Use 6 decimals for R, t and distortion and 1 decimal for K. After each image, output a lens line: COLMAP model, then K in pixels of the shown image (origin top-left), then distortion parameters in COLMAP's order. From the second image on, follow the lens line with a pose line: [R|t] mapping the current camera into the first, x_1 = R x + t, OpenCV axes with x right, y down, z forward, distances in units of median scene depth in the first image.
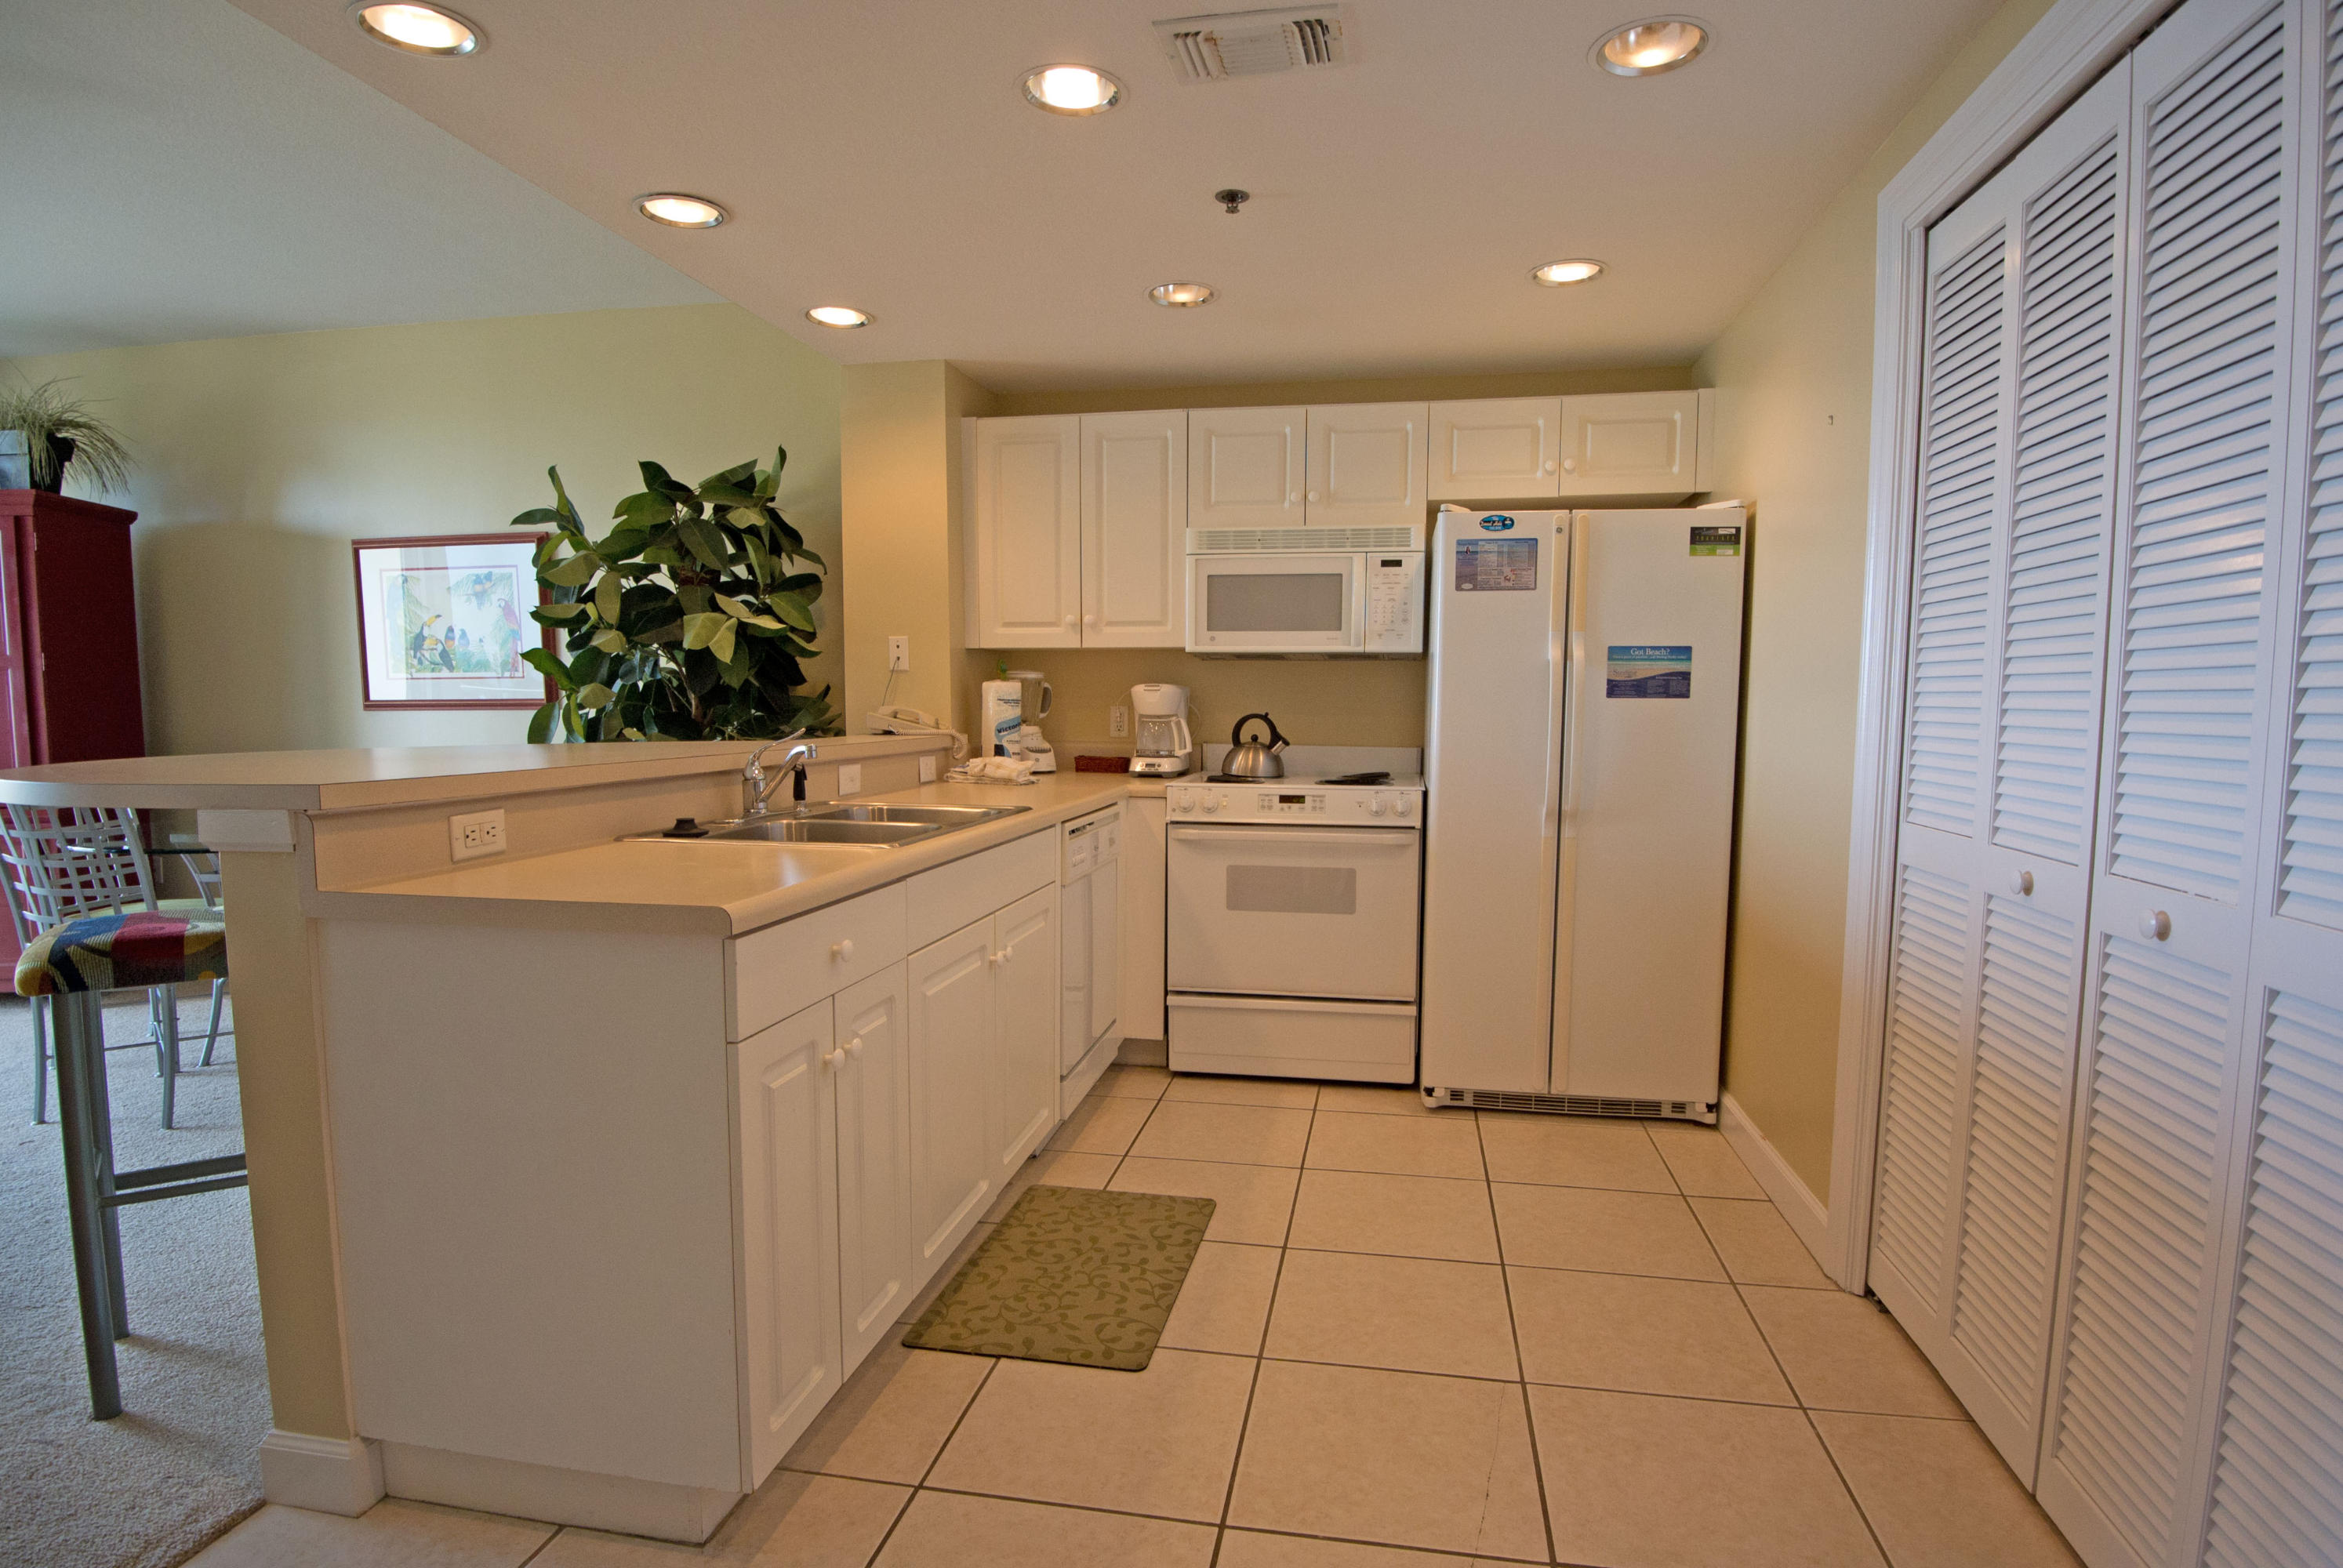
lens RADIAL K [[1230.3, 0, 1195.0], [0, 1230.3, 800.1], [0, 0, 1]] dist [-0.007908, -0.020118]
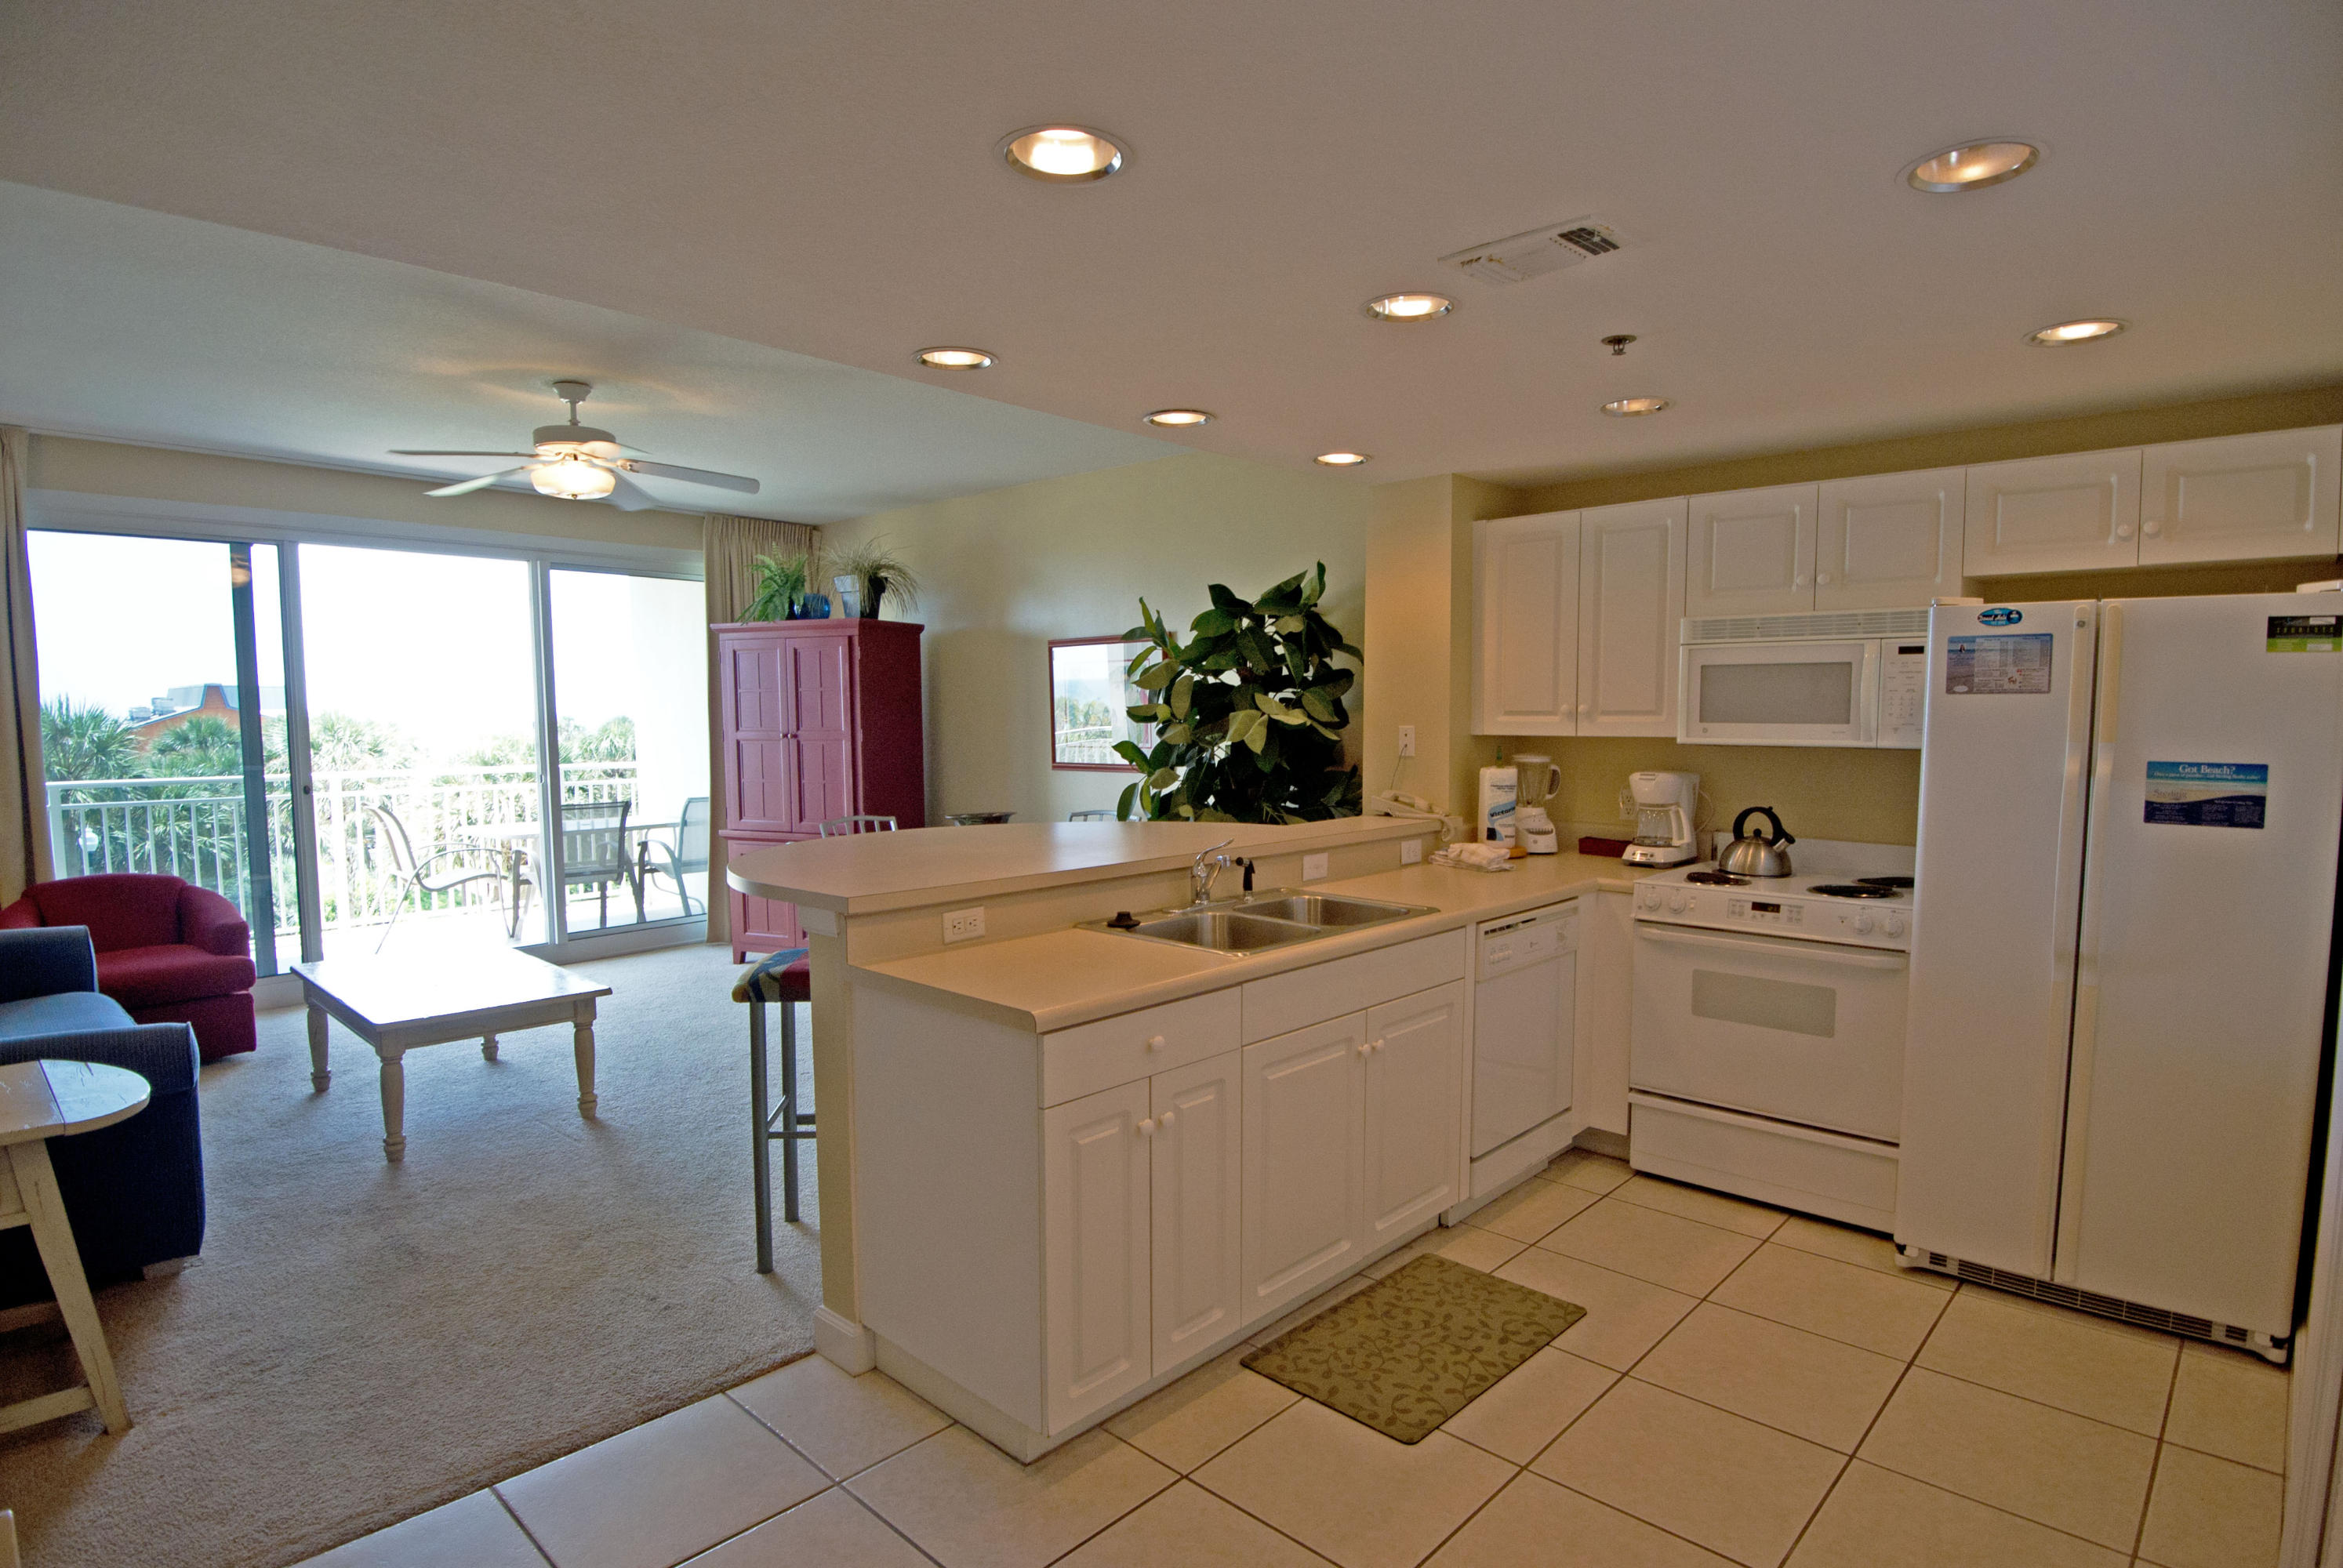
lens RADIAL K [[1230.3, 0, 1186.6], [0, 1230.3, 790.4], [0, 0, 1]] dist [-0.007908, -0.020118]
pose [[0.837171, 0.030404, -0.546095, 0.229176], [-0.038414, 0.999257, -0.003256, -0.073869], [0.545590, 0.023704, 0.837717, -0.039130]]
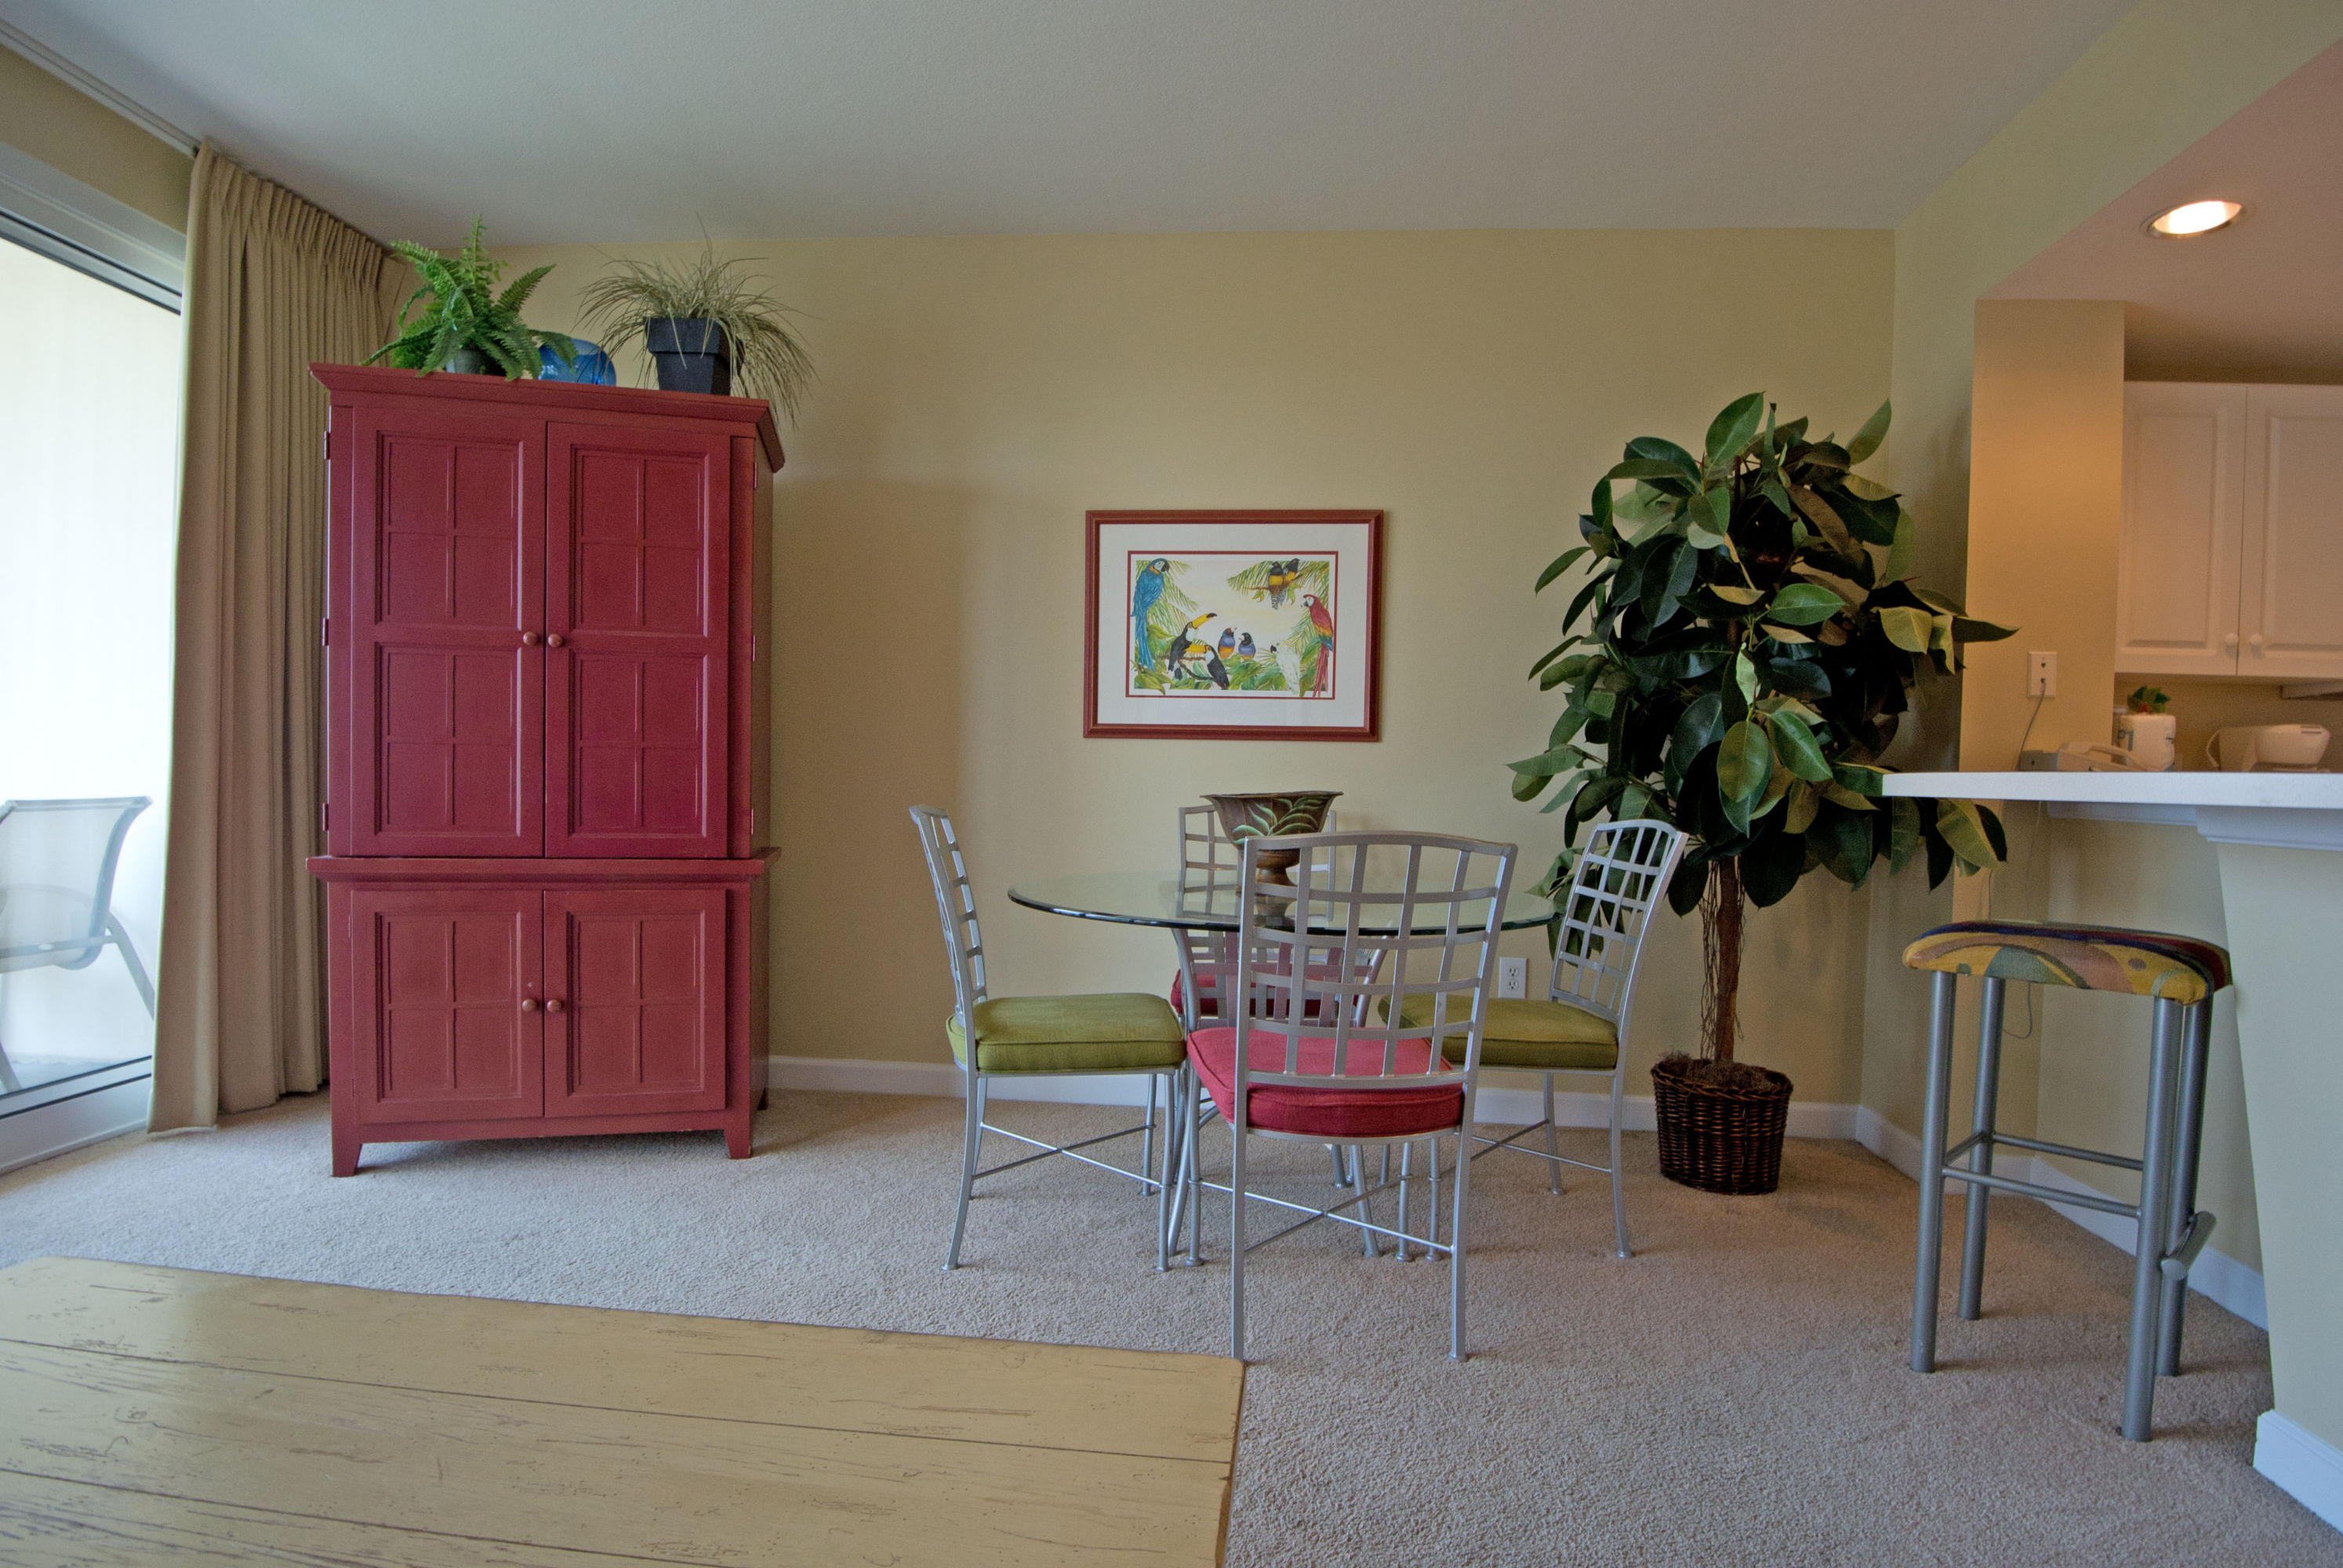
lens RADIAL K [[1230.3, 0, 1164.4], [0, 1230.3, 805.8], [0, 0, 1]] dist [-0.007908, -0.020118]
pose [[0.996018, 0.019907, 0.086907, -0.981737], [-0.014931, 0.998232, -0.057536, 0.016611], [-0.087899, 0.056009, 0.994554, 0.343524]]
